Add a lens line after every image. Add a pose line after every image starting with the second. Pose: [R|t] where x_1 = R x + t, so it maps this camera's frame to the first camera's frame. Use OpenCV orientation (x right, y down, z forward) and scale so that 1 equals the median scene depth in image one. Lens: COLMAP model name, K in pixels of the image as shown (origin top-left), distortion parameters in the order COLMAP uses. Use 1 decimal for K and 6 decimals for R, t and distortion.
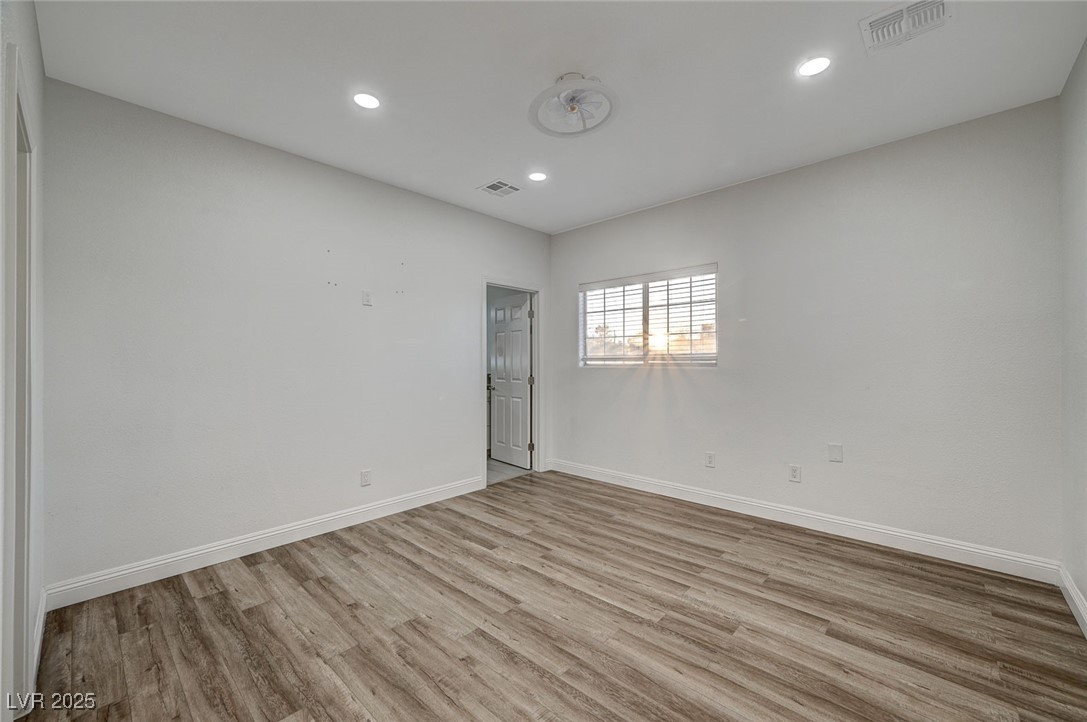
lens RADIAL K [[426.0, 0, 549.4], [0, 426.0, 359.0], [0, 0, 1]] dist [0.003117, 0.000225]
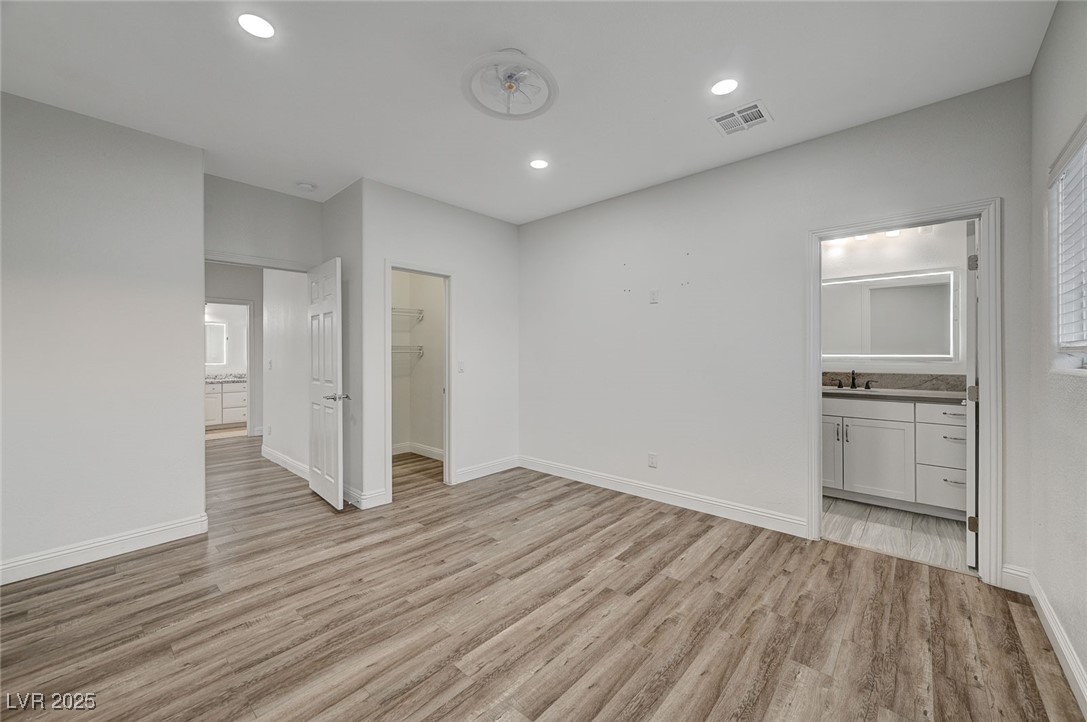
lens RADIAL K [[426.0, 0, 548.7], [0, 426.0, 357.0], [0, 0, 1]] dist [0.003117, 0.000225]
pose [[0.023601, 0.010849, -0.999663, 0.812488], [0.003062, 0.999936, 0.010924, -0.001207], [0.999717, -0.003319, 0.023567, 0.867588]]
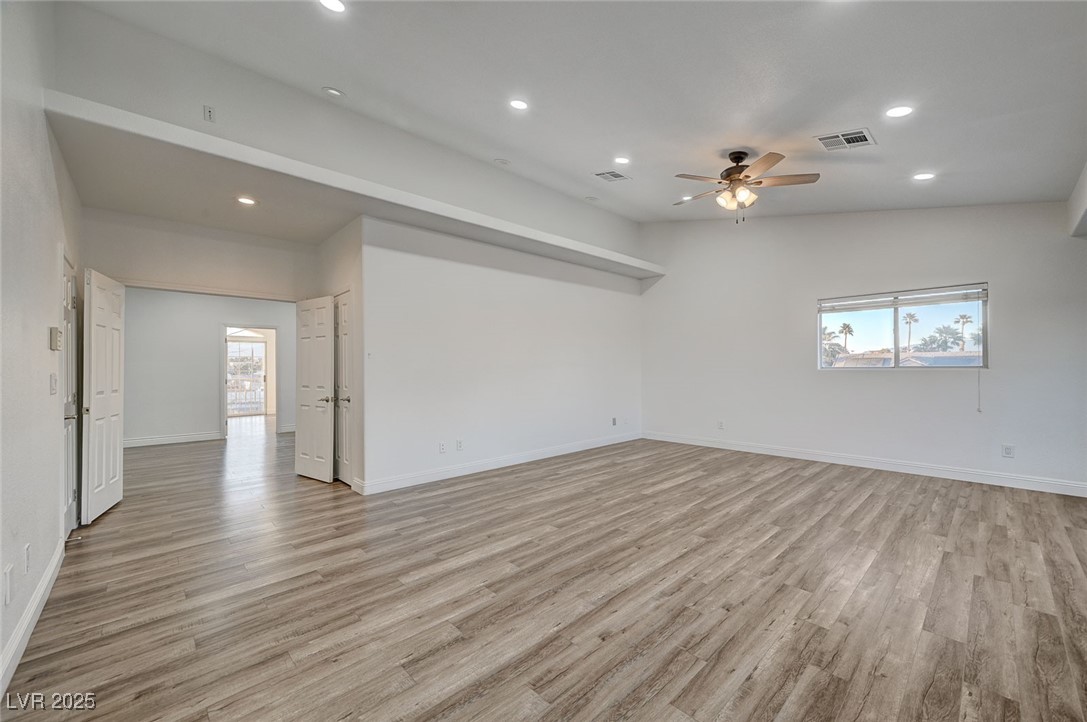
lens RADIAL K [[426.0, 0, 544.3], [0, 426.0, 361.9], [0, 0, 1]] dist [0.003117, 0.000225]
pose [[0.079148, 0.013705, 0.996769, -0.990480], [-0.001374, 0.999906, -0.013639, 0.026704], [-0.996862, -0.000290, 0.079159, 0.909090]]
